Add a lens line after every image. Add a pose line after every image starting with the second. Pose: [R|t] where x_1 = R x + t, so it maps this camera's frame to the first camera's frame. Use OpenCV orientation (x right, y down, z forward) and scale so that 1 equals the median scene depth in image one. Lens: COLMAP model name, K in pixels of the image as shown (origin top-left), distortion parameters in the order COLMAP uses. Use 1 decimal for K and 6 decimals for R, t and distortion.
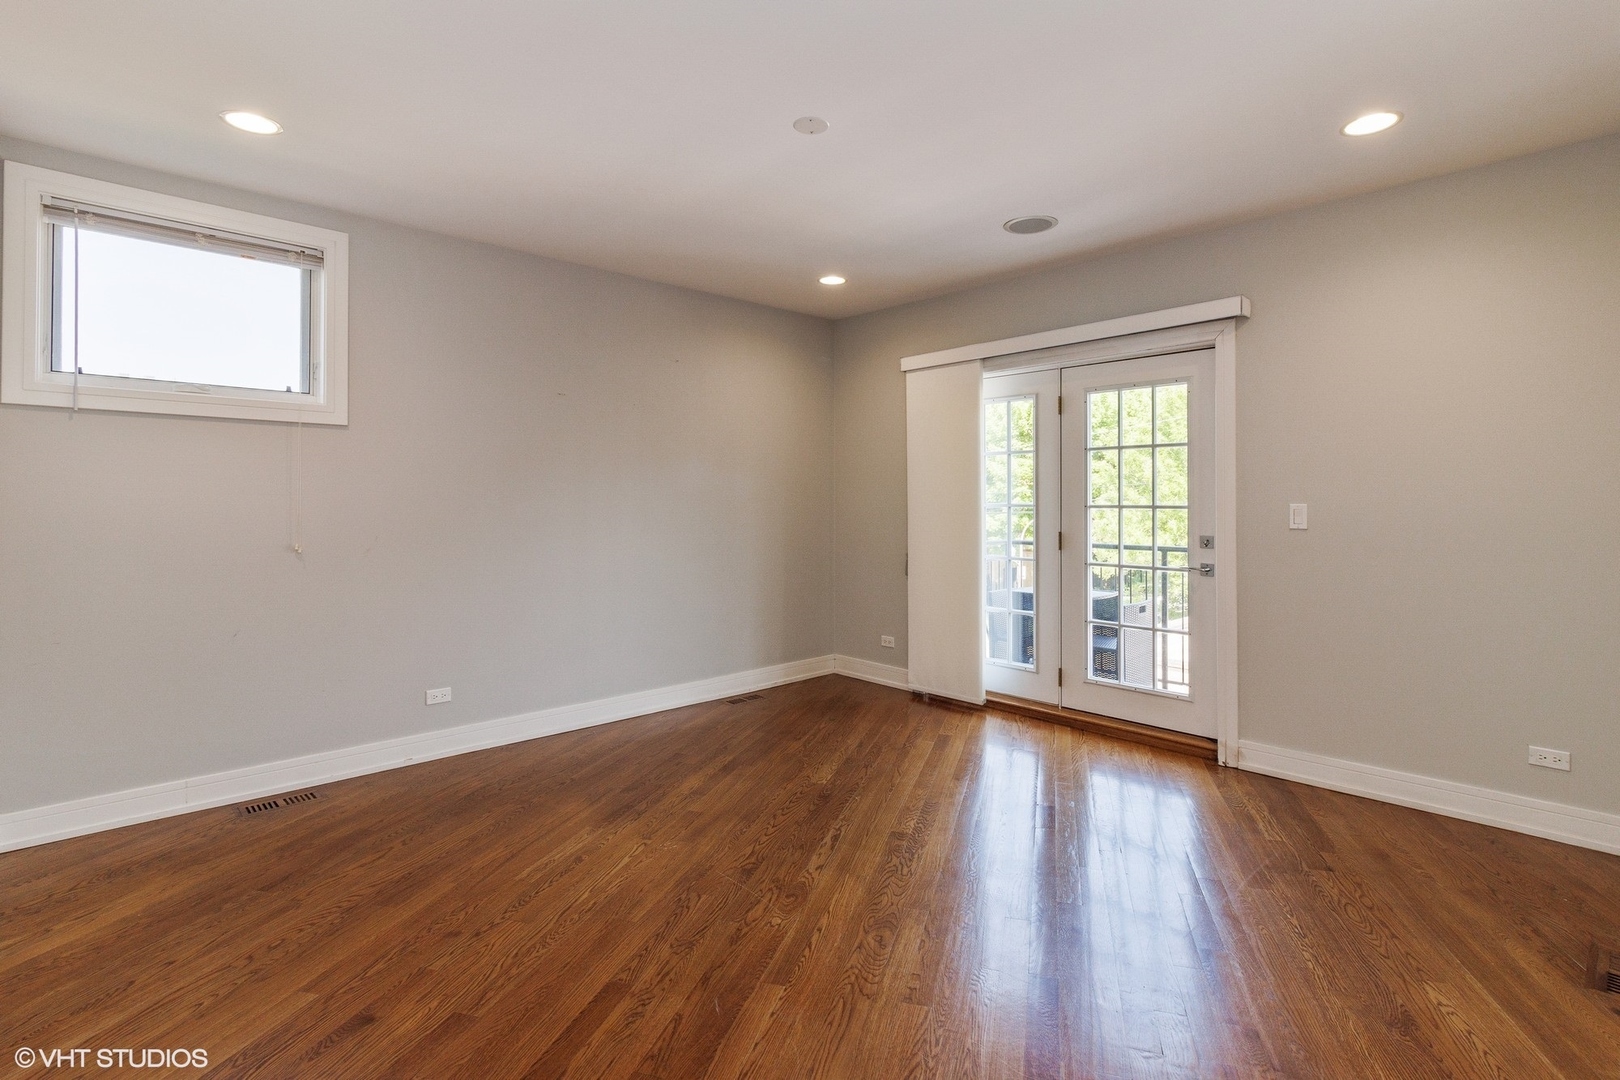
lens RADIAL K [[766.8, 0, 802.4], [0, 766.8, 497.4], [0, 0, 1]] dist [-0.001707, -0.000208]
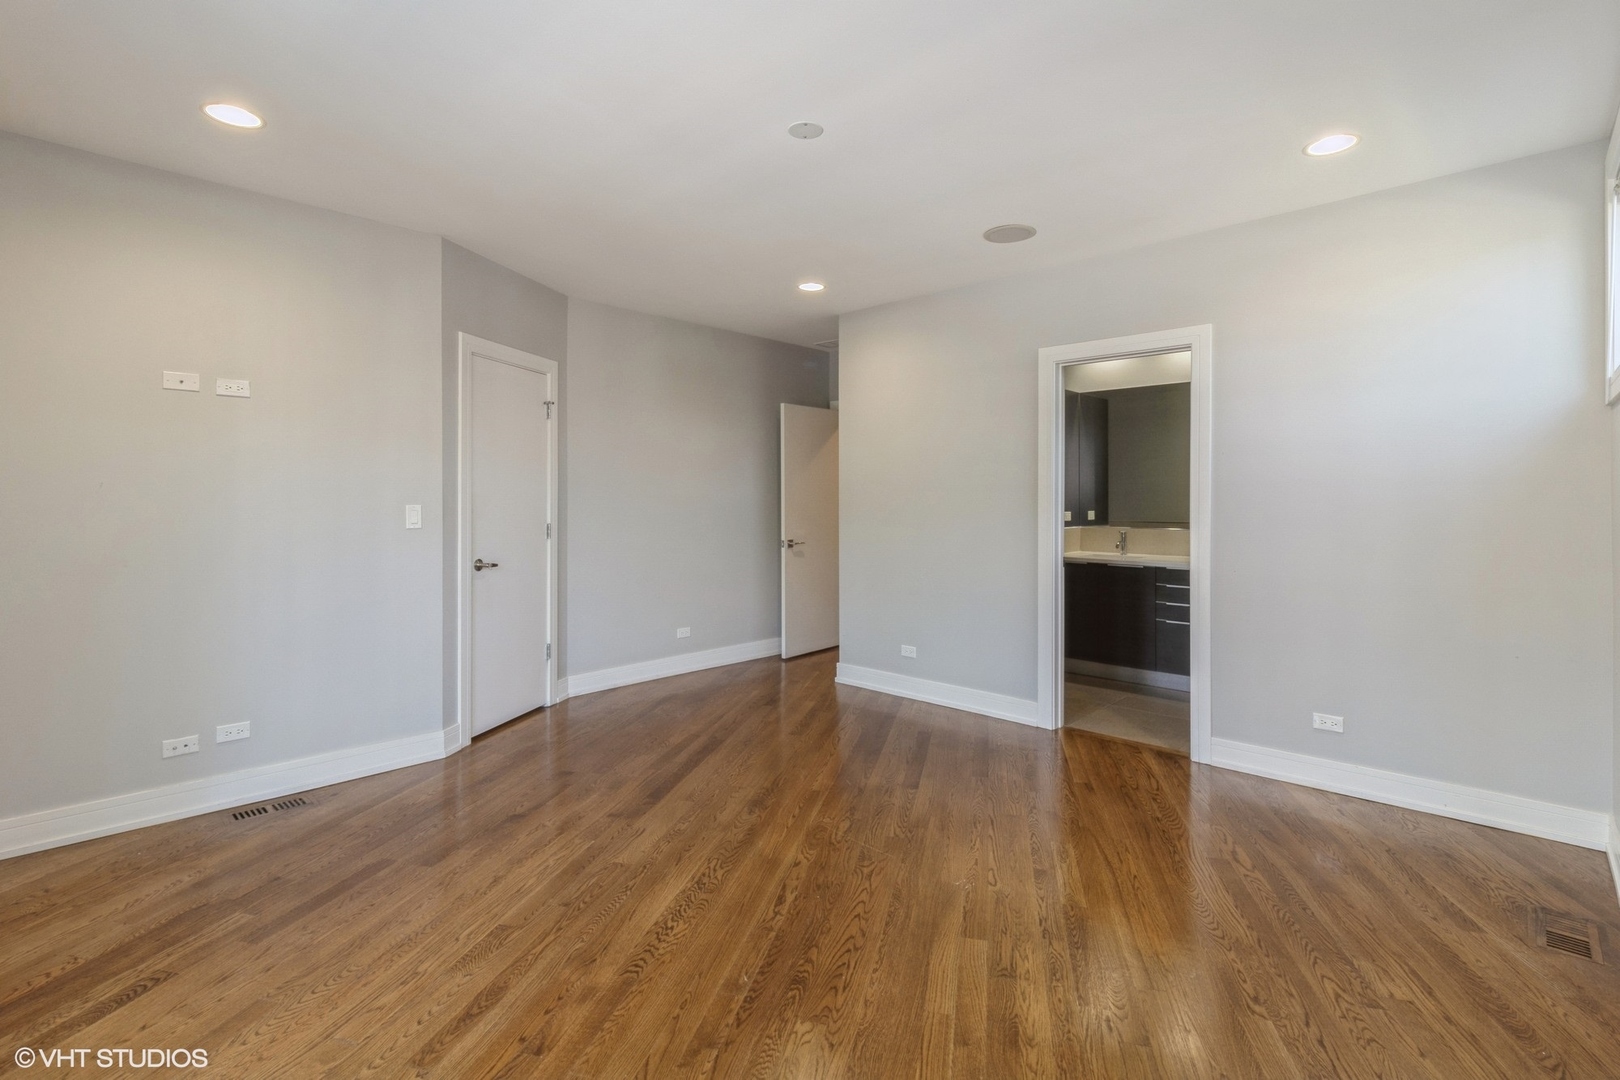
lens RADIAL K [[766.8, 0, 802.4], [0, 766.8, 497.4], [0, 0, 1]] dist [-0.001707, -0.000208]
pose [[-0.998151, -0.001838, -0.060759, 0.056730], [-0.001284, 0.999957, -0.009157, 0.004868], [0.060774, -0.009062, -0.998110, 1.471301]]
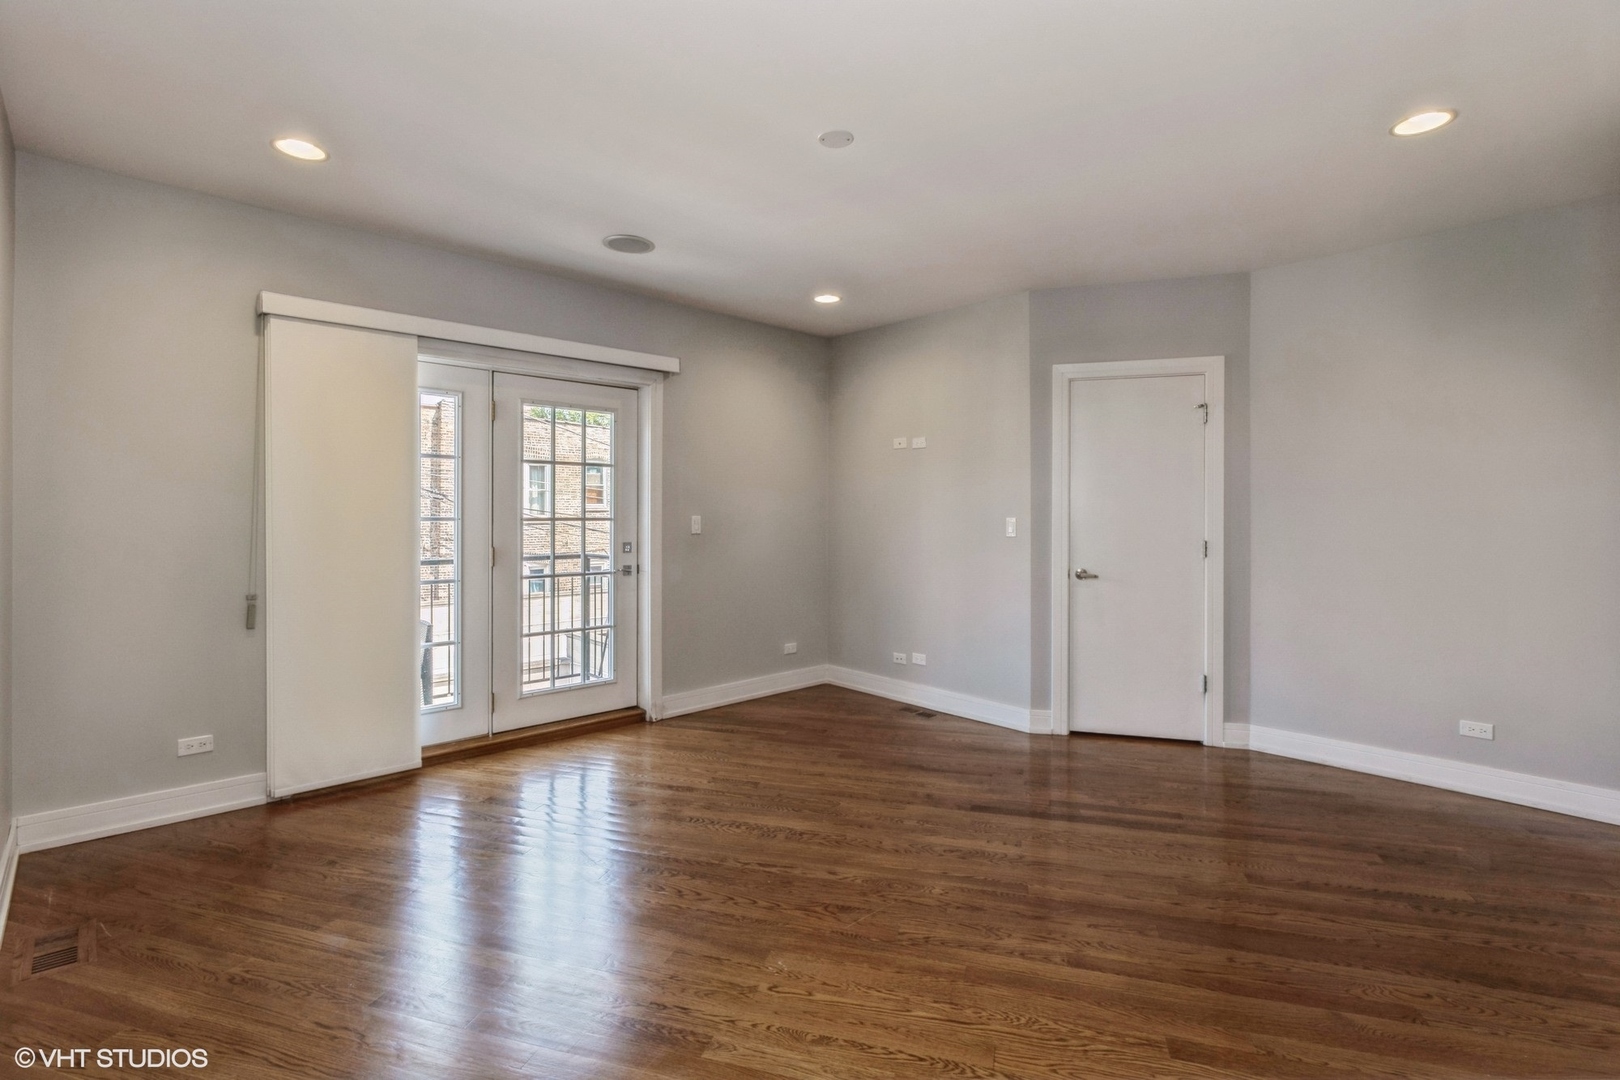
lens RADIAL K [[750.6, 0, 820.1], [0, 750.6, 516.2], [0, 0, 1]] dist [0.000219, -0.000162]
pose [[-0.012668, -0.004923, 0.999908, -0.714100], [-0.008730, 0.999950, 0.004812, 0.000458], [-0.999882, -0.008668, -0.012710, 0.753892]]
